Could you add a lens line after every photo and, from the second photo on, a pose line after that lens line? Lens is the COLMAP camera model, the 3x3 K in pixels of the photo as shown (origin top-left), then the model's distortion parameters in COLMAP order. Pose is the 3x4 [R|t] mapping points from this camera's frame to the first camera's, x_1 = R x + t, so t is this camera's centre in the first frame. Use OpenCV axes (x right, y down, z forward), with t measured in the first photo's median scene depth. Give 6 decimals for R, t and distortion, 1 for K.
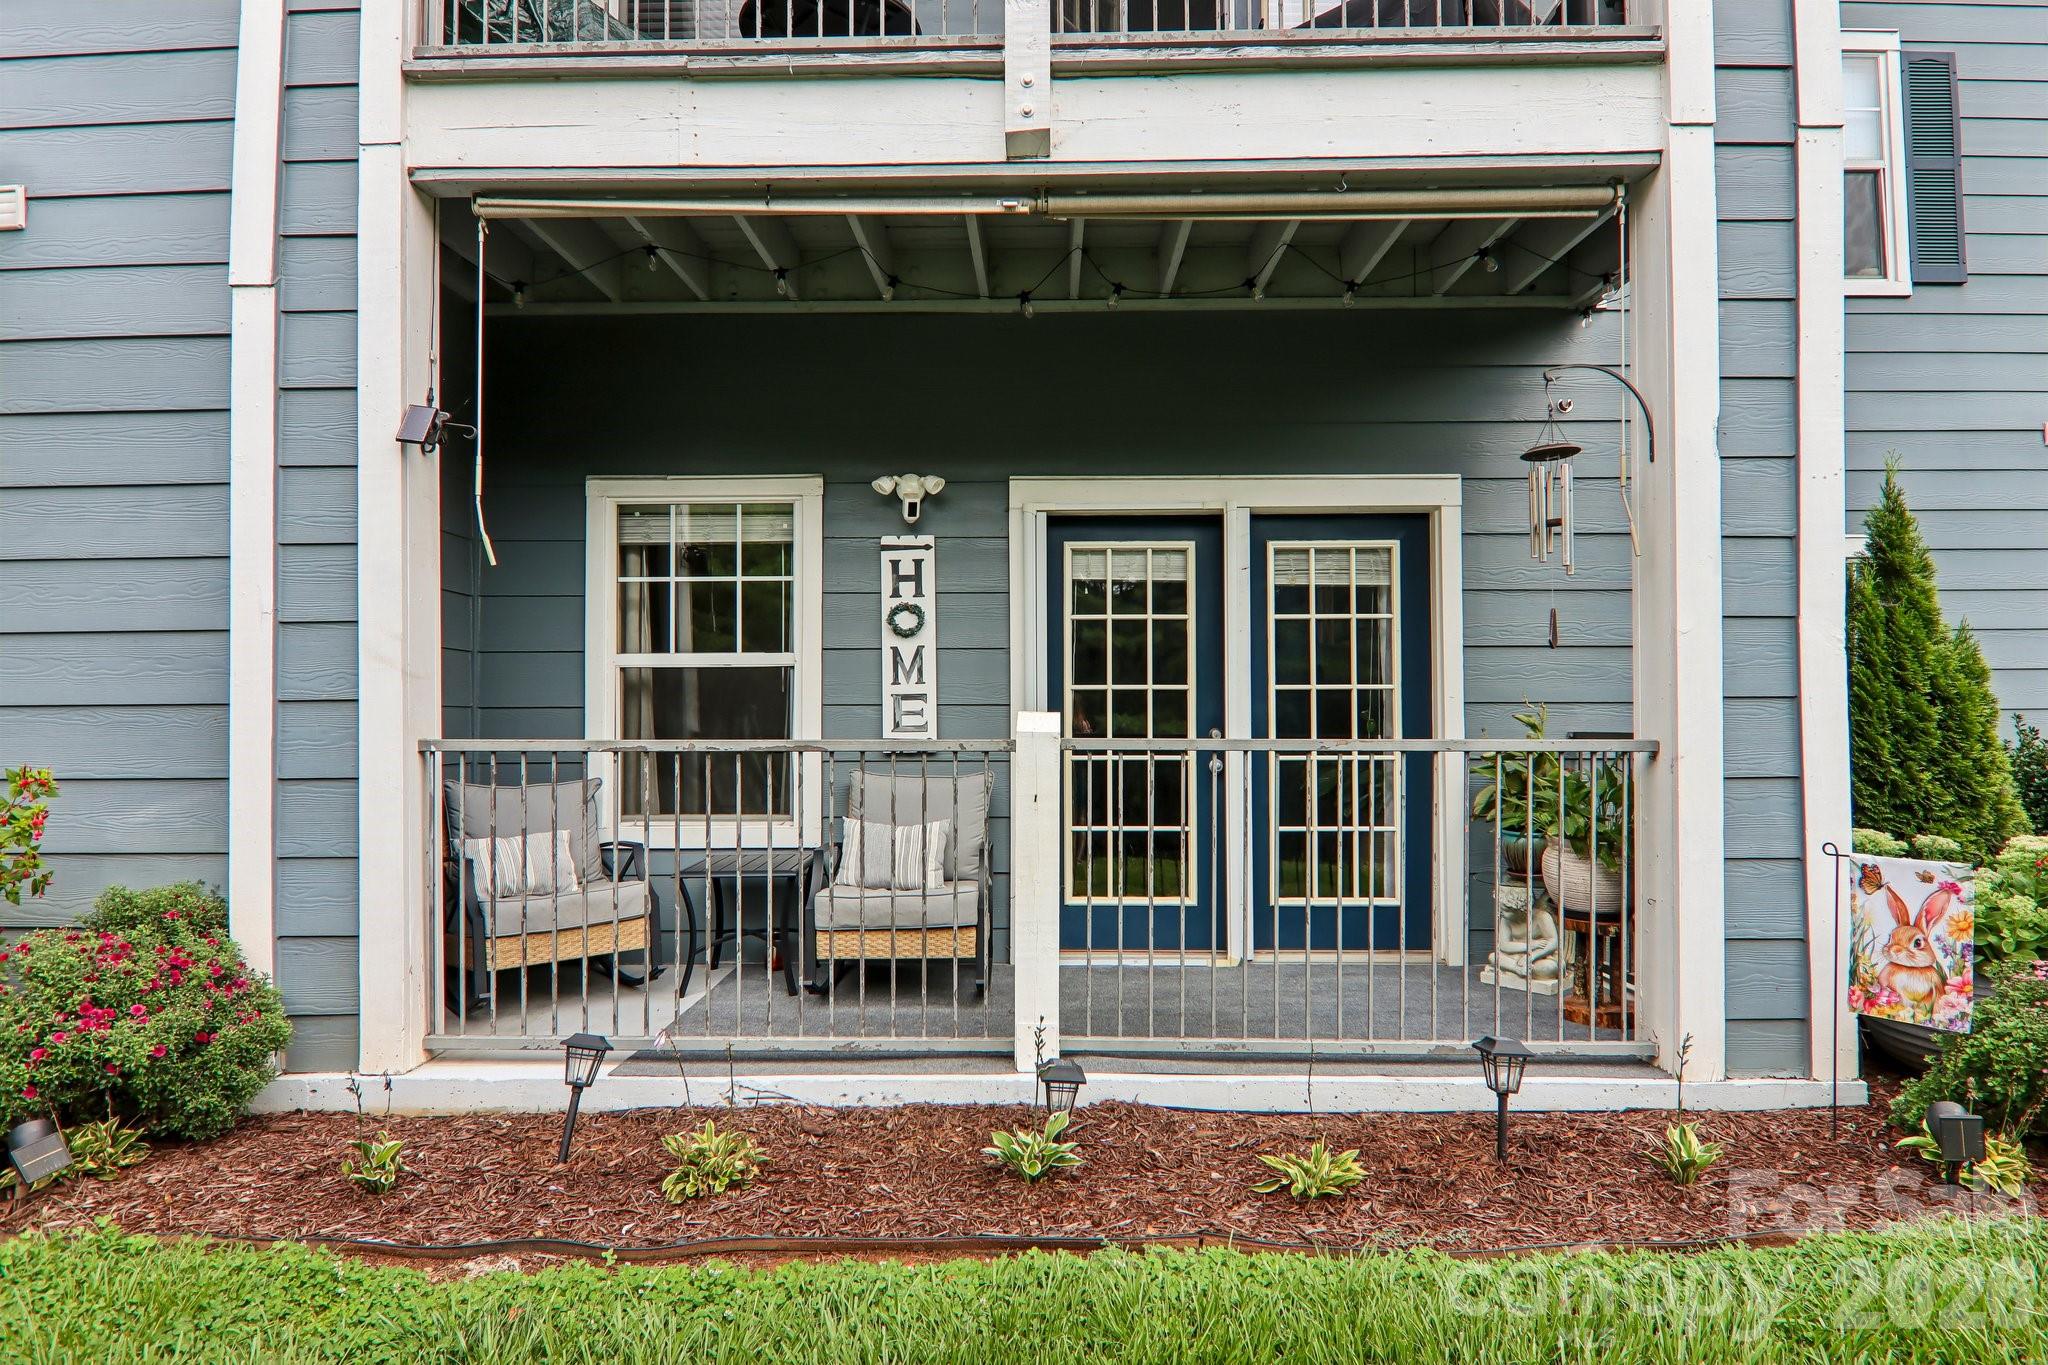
lens RADIAL K [[1133.4, 0, 1052.6], [0, 1133.4, 710.6], [0, 0, 1]] dist [-0.004635, -0.000202]
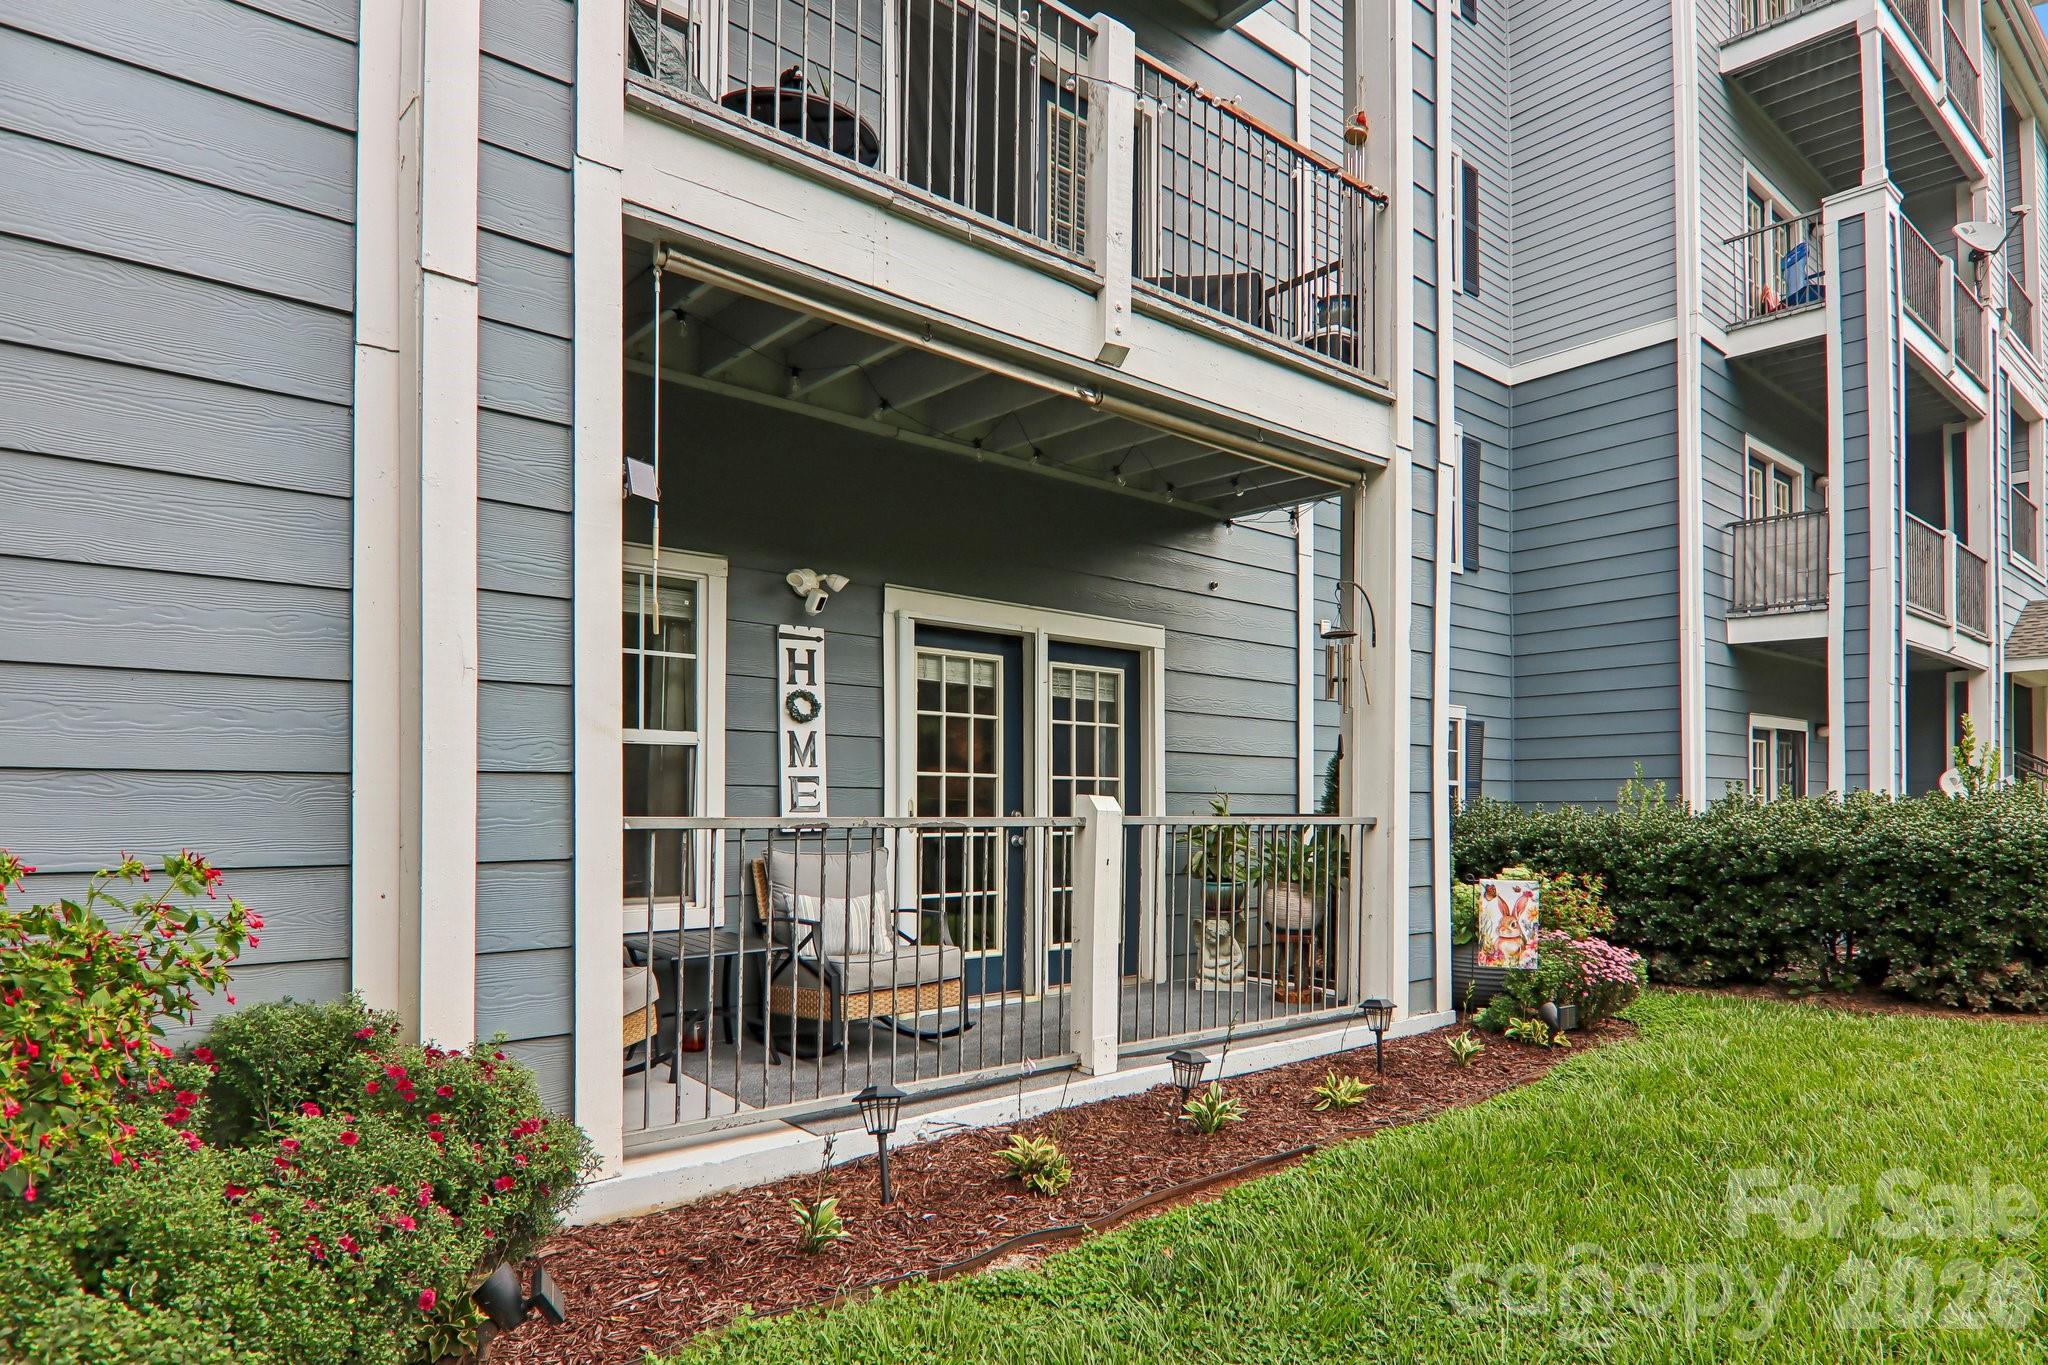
lens RADIAL K [[1166.6, 0, 1026.0], [0, 1166.6, 800.5], [0, 0, 1]] dist [0.017442, -0.000037]
pose [[0.756656, 0.009363, 0.653746, -0.683730], [-0.011136, 0.999937, -0.001432, 0.007283], [-0.653718, -0.006196, 0.756713, 0.038072]]
